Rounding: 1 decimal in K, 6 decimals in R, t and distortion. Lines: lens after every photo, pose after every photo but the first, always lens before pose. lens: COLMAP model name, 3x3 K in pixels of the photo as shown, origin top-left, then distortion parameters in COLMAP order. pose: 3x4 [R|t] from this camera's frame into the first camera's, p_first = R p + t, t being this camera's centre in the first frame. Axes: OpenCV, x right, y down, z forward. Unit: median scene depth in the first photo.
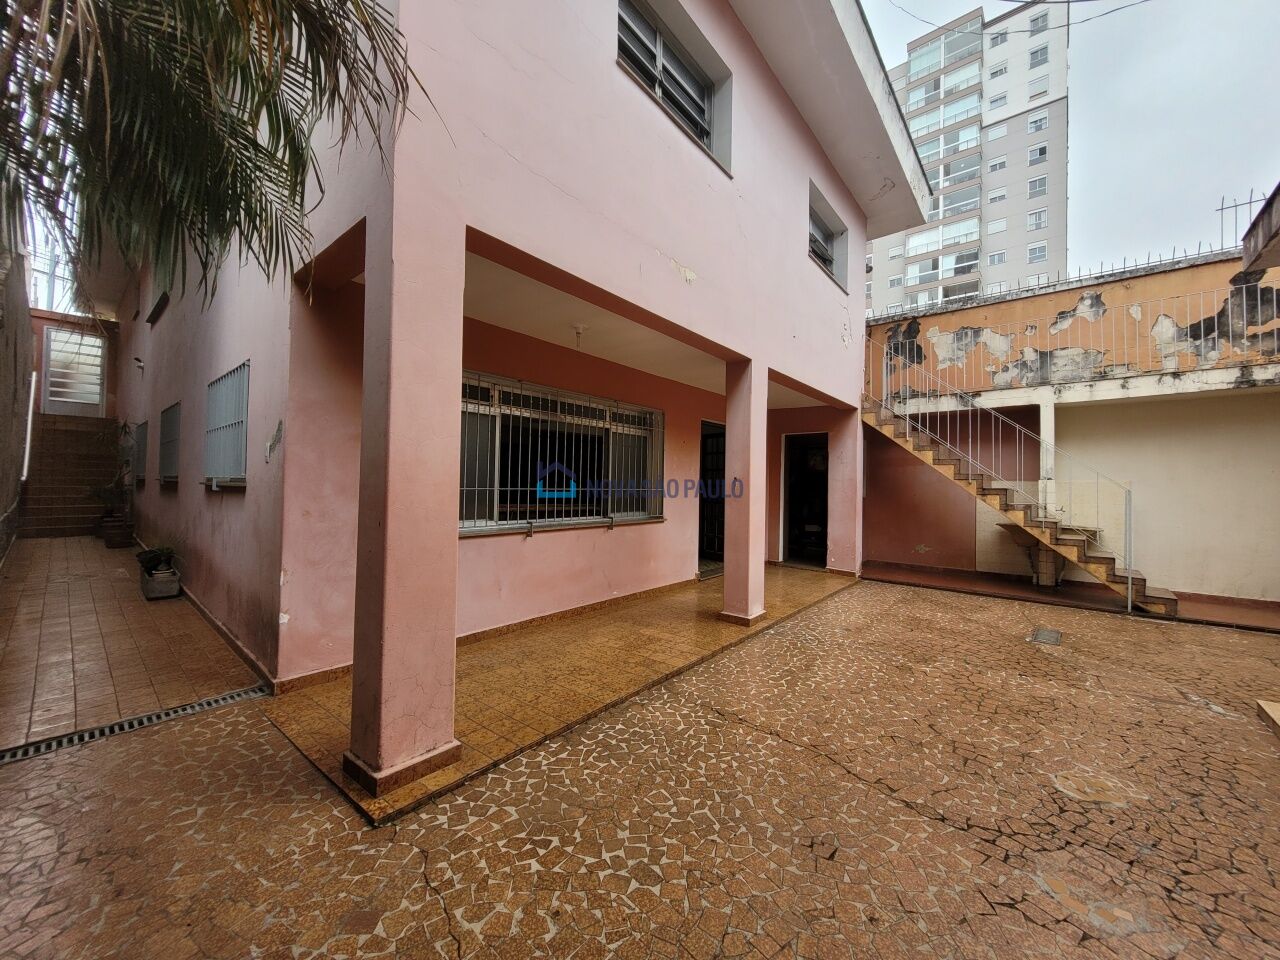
lens RADIAL K [[500.1, 0, 644.6], [0, 500.1, 474.9], [0, 0, 1]] dist [0.006783, -0.001551]
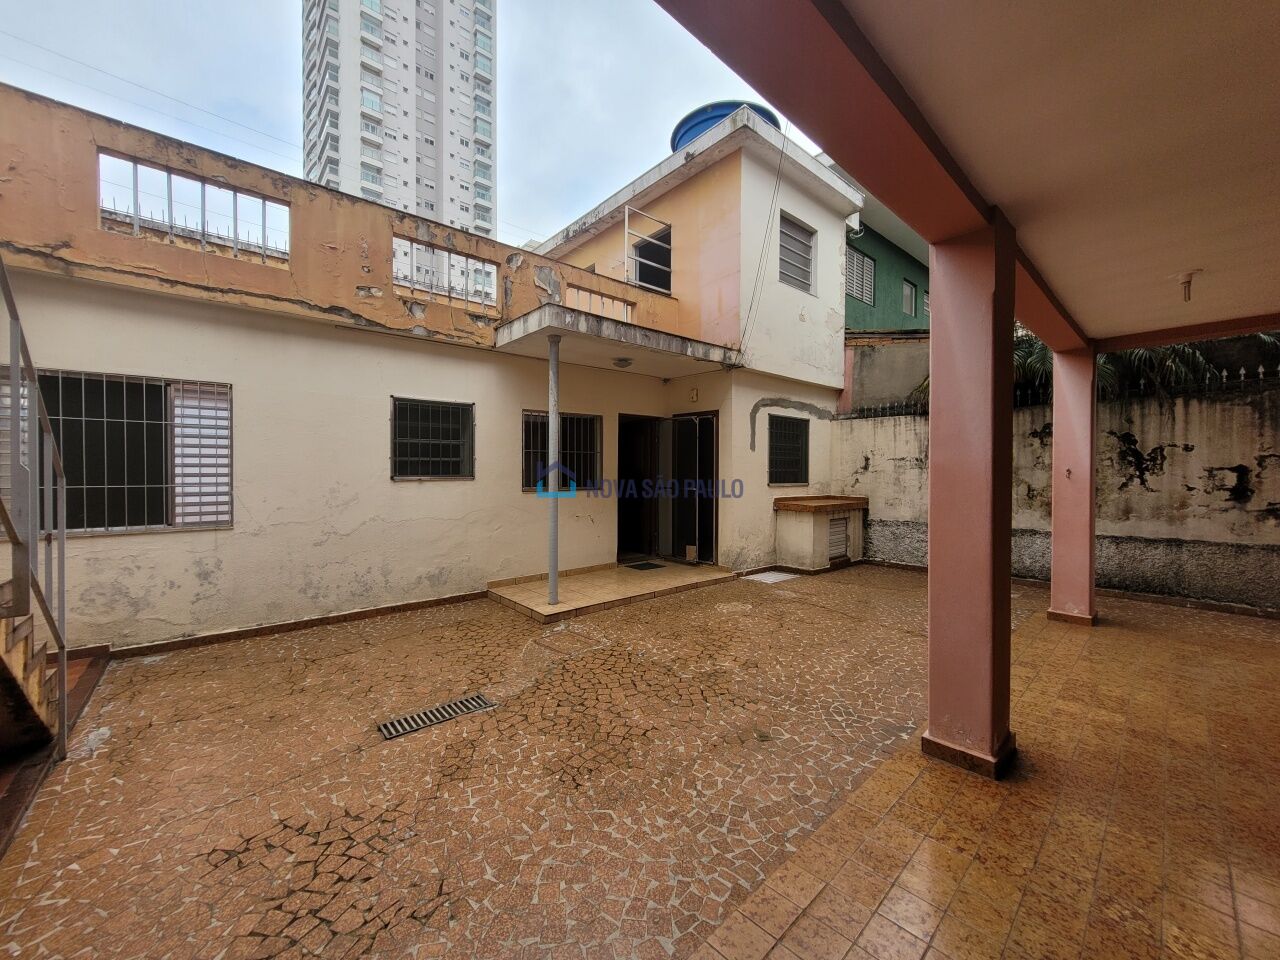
lens RADIAL K [[500.1, 0, 643.5], [0, 500.1, 476.6], [0, 0, 1]] dist [0.006783, -0.001551]
pose [[-0.988052, -0.025236, 0.152039, 0.528459], [-0.026124, 0.999651, -0.003844, 0.024515], [-0.151889, -0.007770, -0.988367, 1.810774]]
